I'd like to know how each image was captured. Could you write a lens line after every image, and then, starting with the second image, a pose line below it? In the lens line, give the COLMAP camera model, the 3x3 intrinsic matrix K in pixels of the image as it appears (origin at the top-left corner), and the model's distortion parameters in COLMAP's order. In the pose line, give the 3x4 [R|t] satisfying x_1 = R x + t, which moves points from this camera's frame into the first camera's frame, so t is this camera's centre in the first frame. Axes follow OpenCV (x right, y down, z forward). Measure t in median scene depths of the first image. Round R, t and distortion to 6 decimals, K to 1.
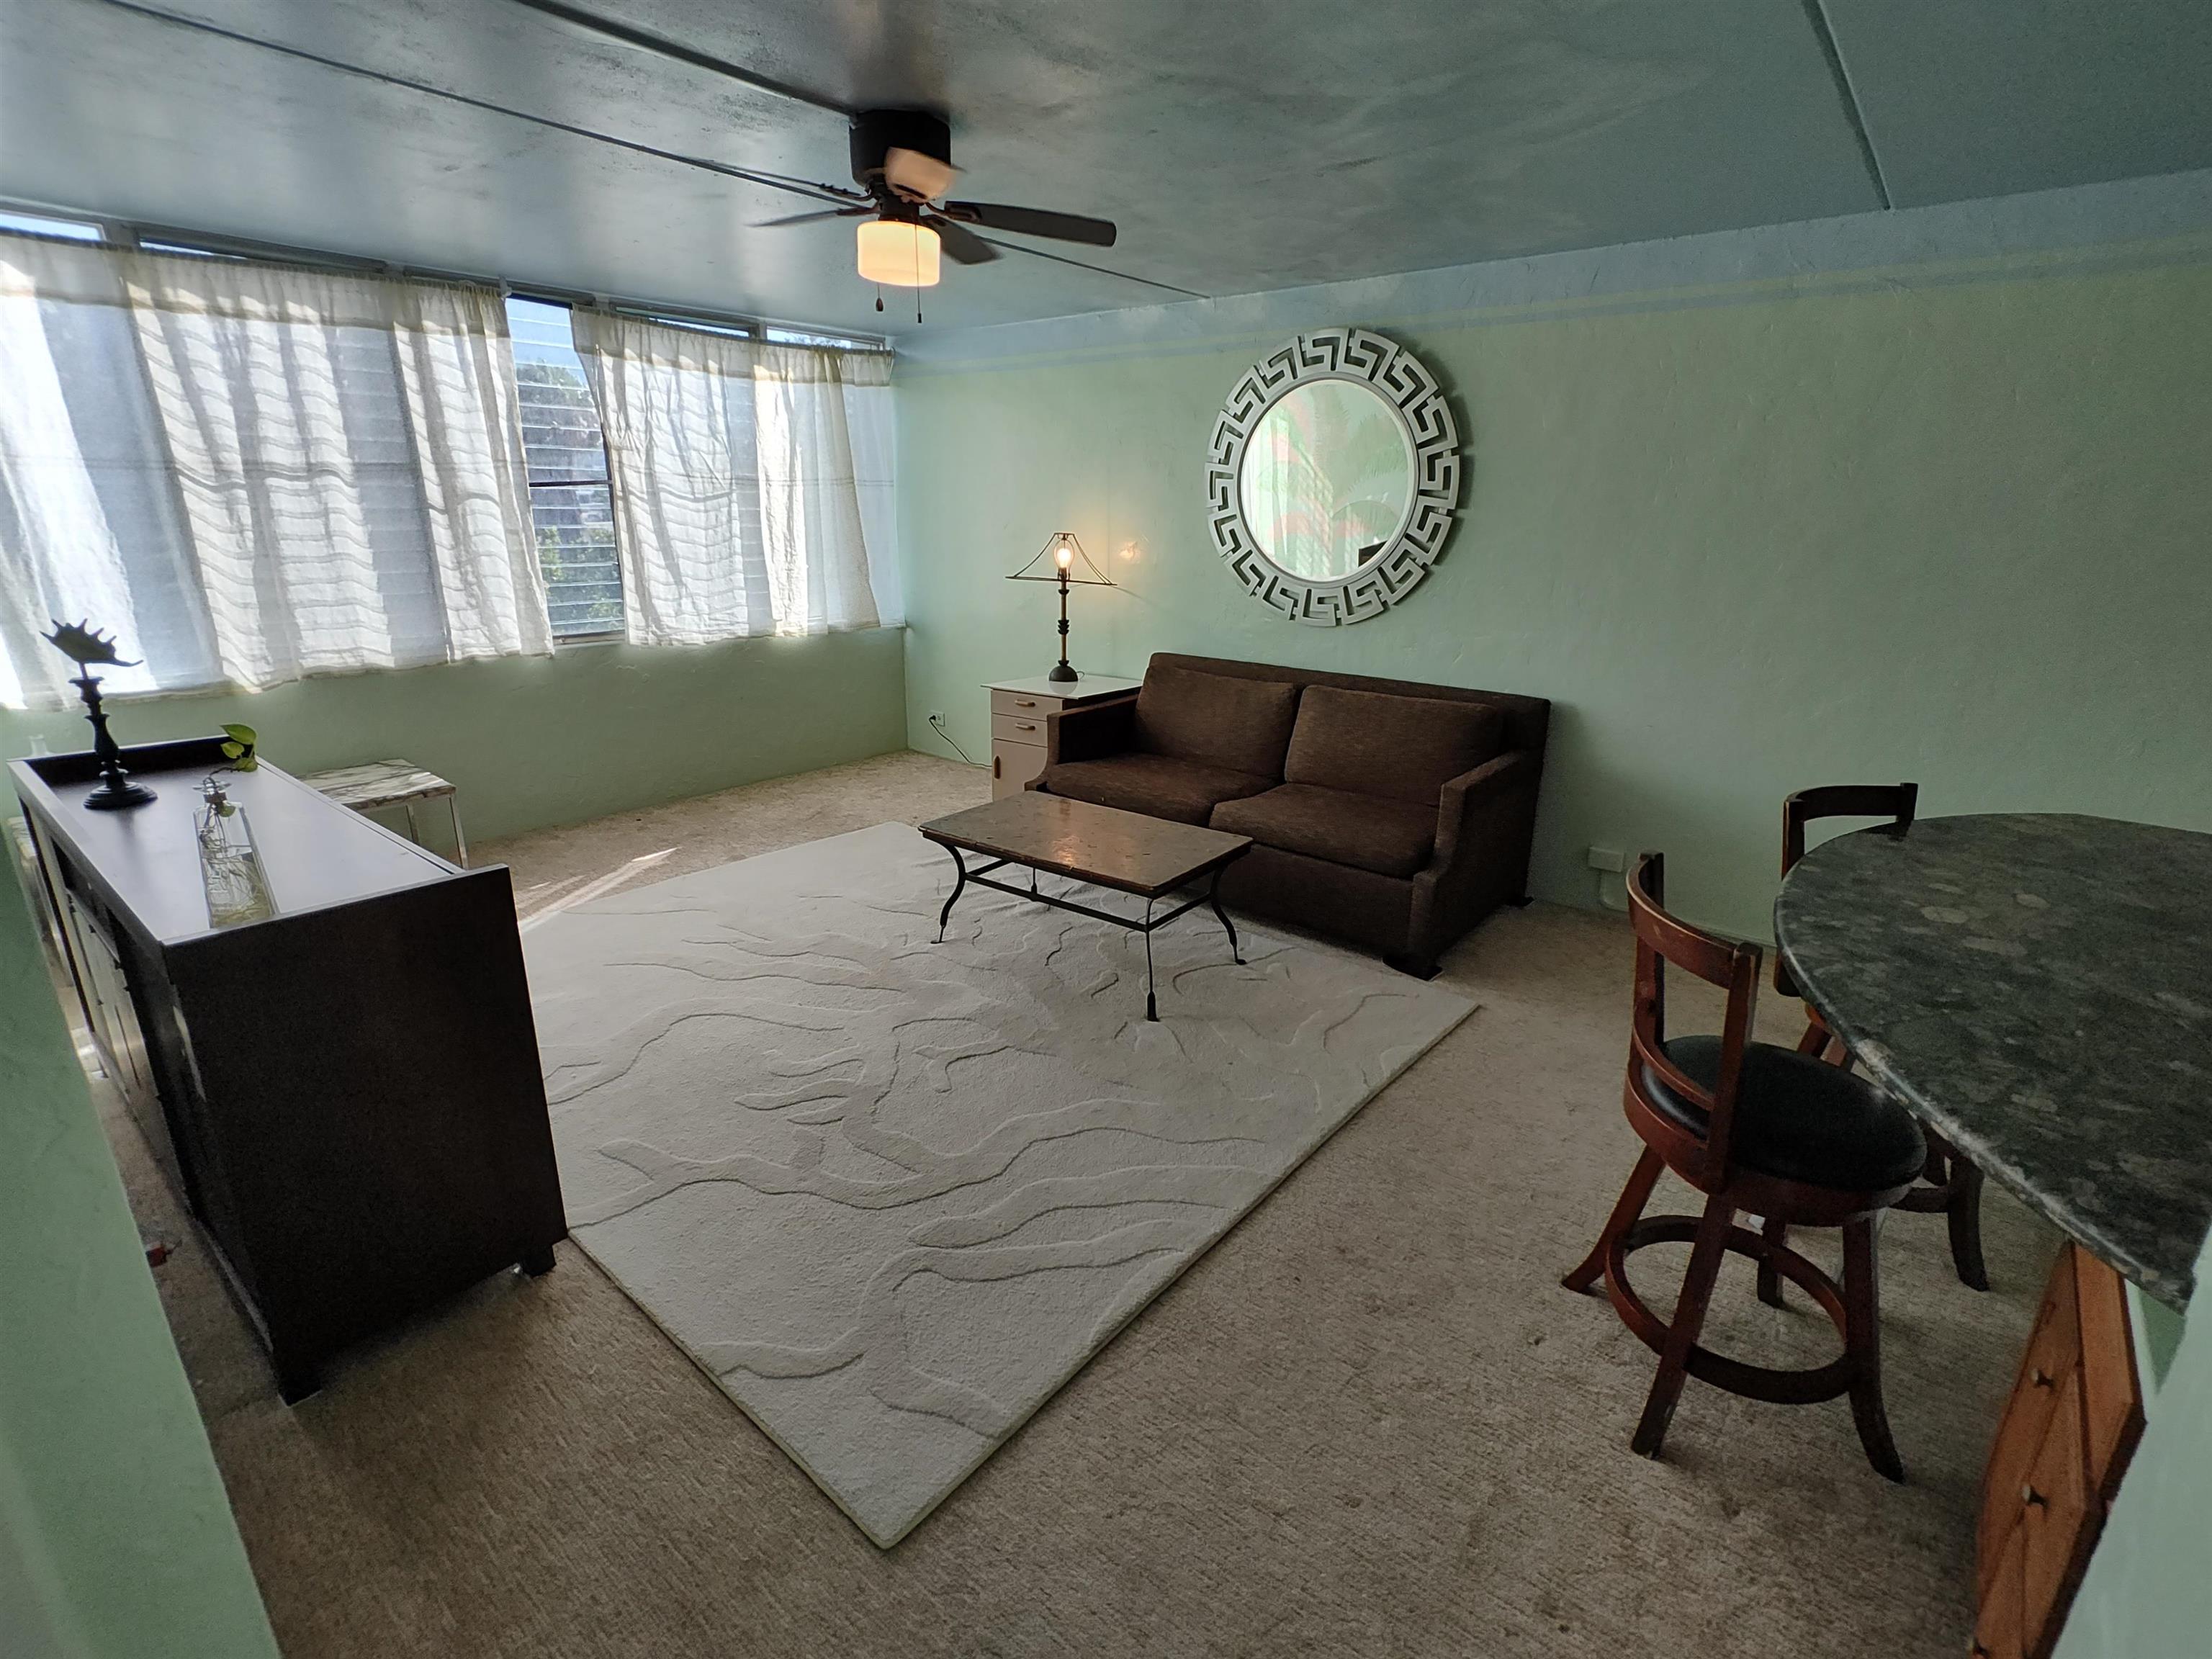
lens RADIAL K [[1030.0, 0, 1105.7], [0, 1030.0, 827.8], [0, 0, 1]] dist [-0.005257, -0.001362]
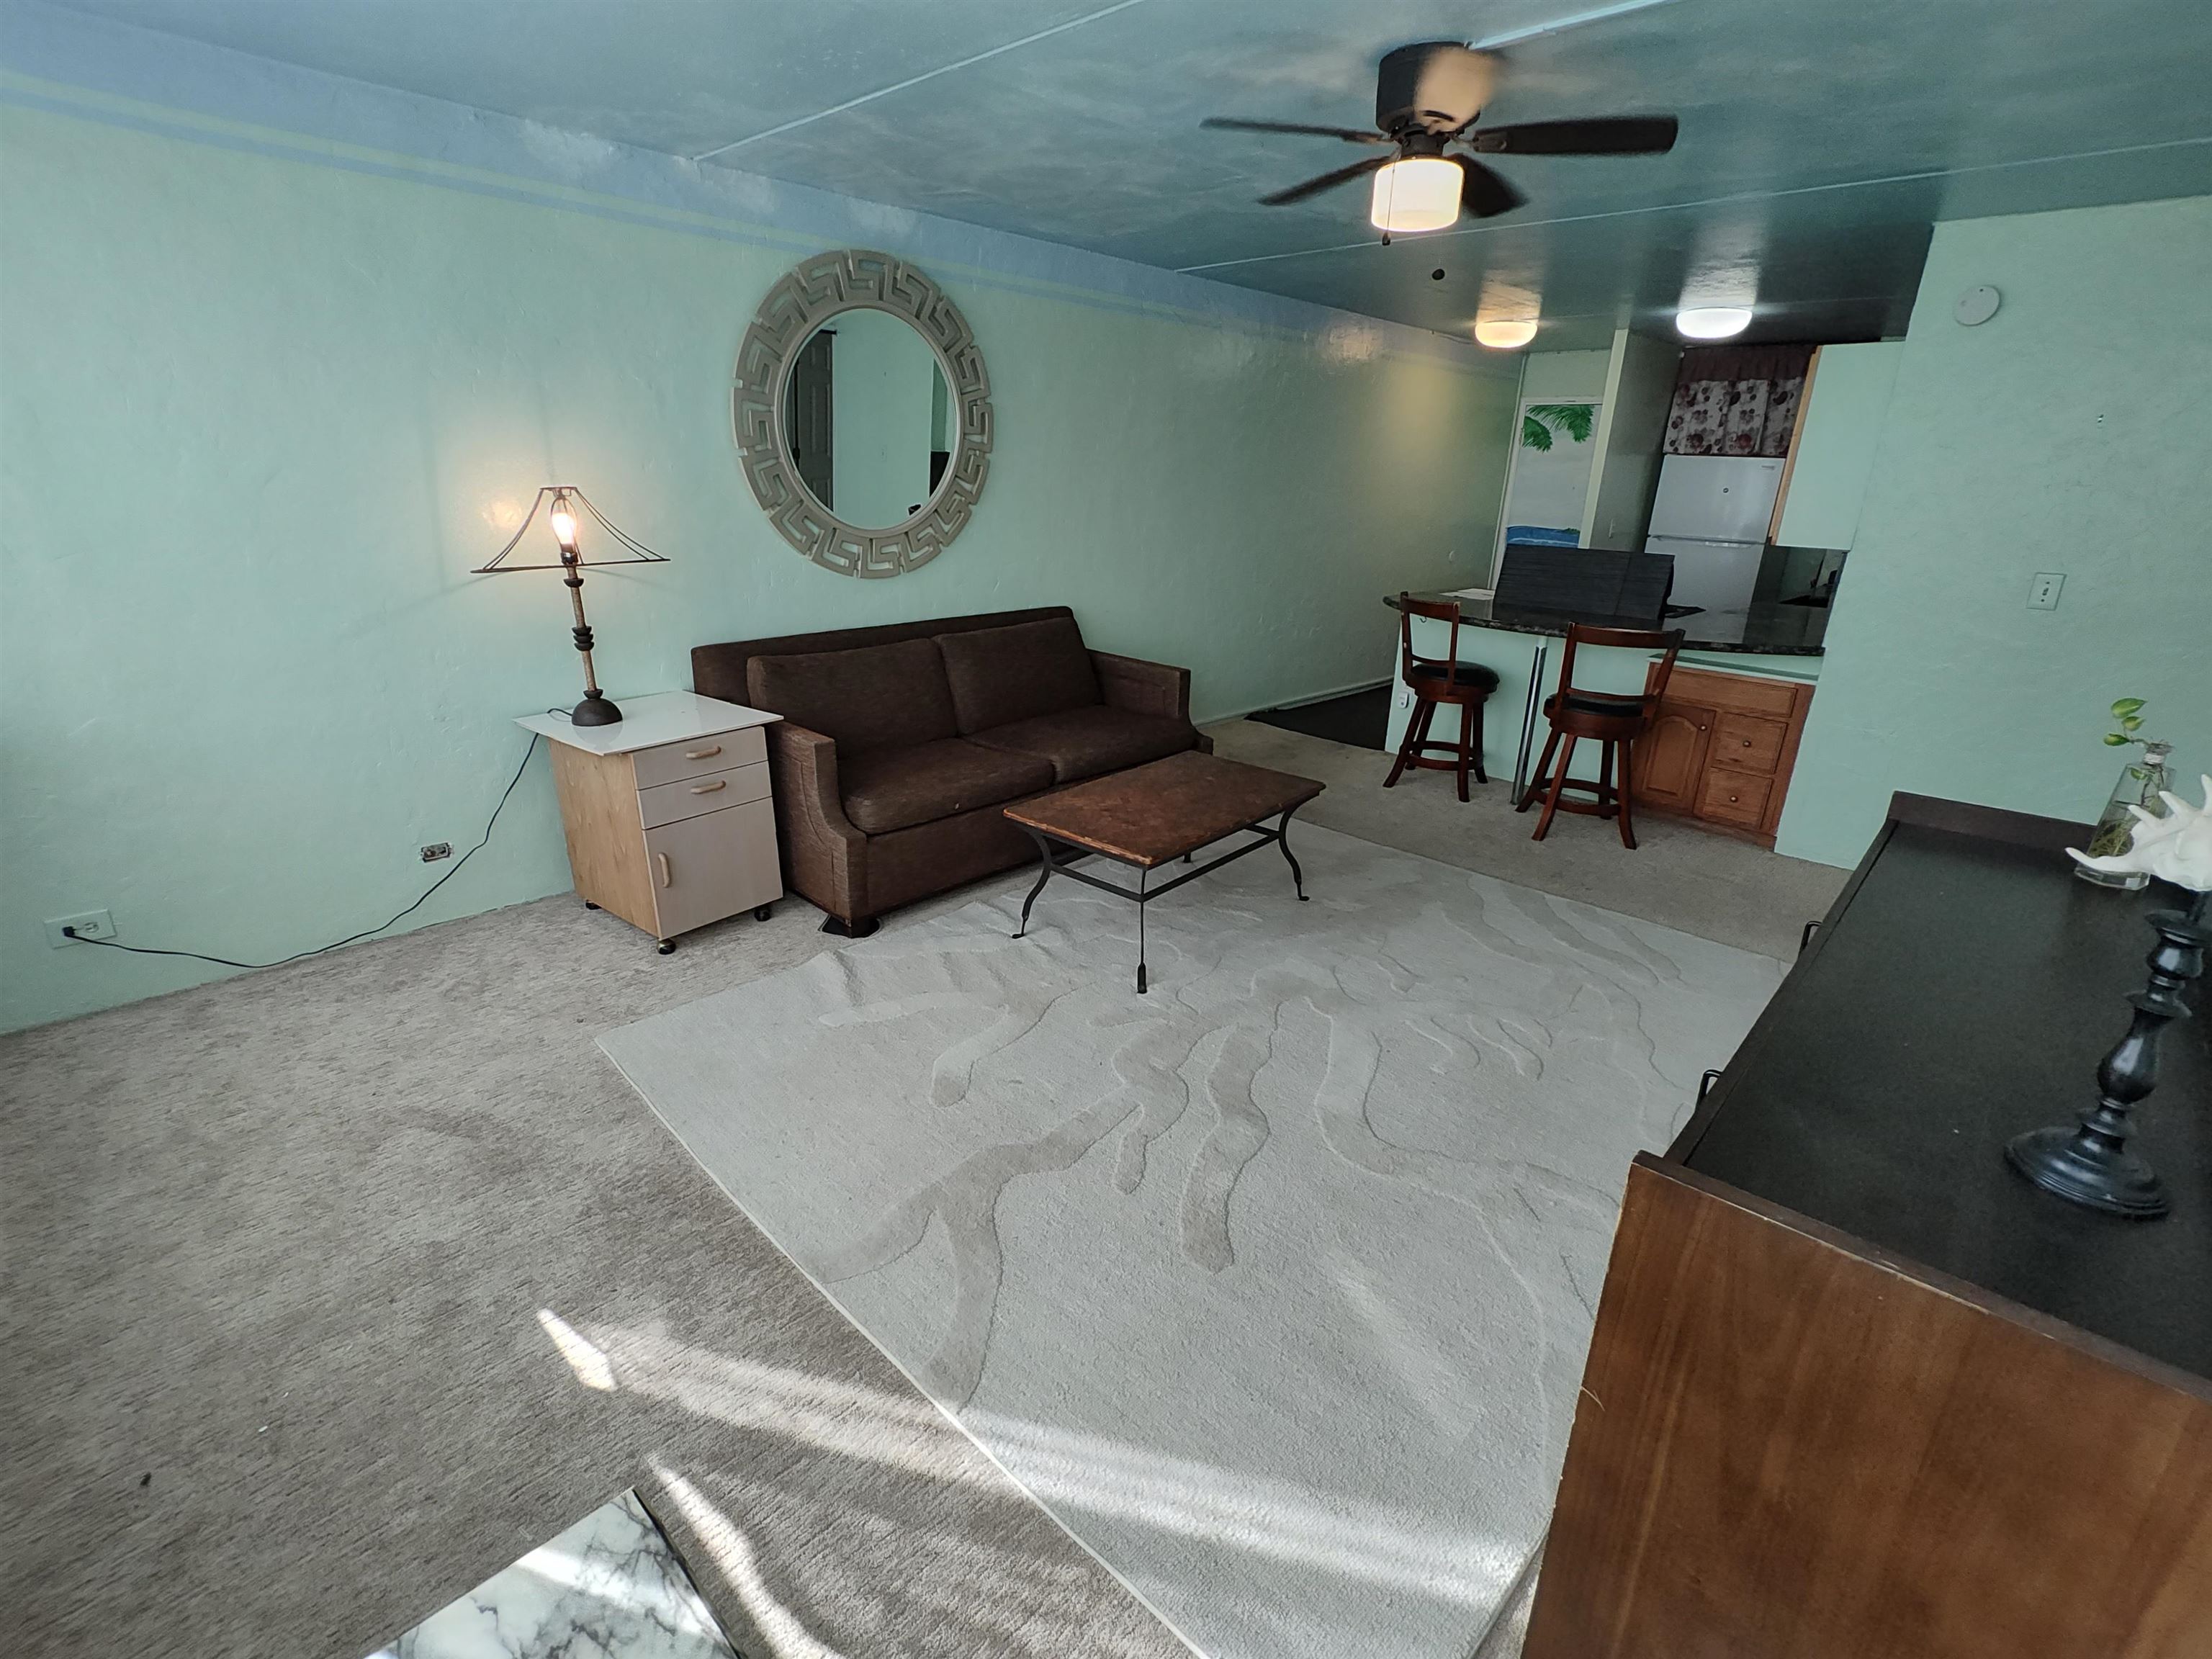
lens RADIAL K [[1030.0, 0, 1104.2], [0, 1030.0, 833.8], [0, 0, 1]] dist [-0.005257, -0.001362]
pose [[0.059659, -0.352994, 0.933722, -0.700244], [0.271216, 0.905932, 0.325159, -0.220915], [-0.960668, 0.233842, 0.149784, 0.676631]]
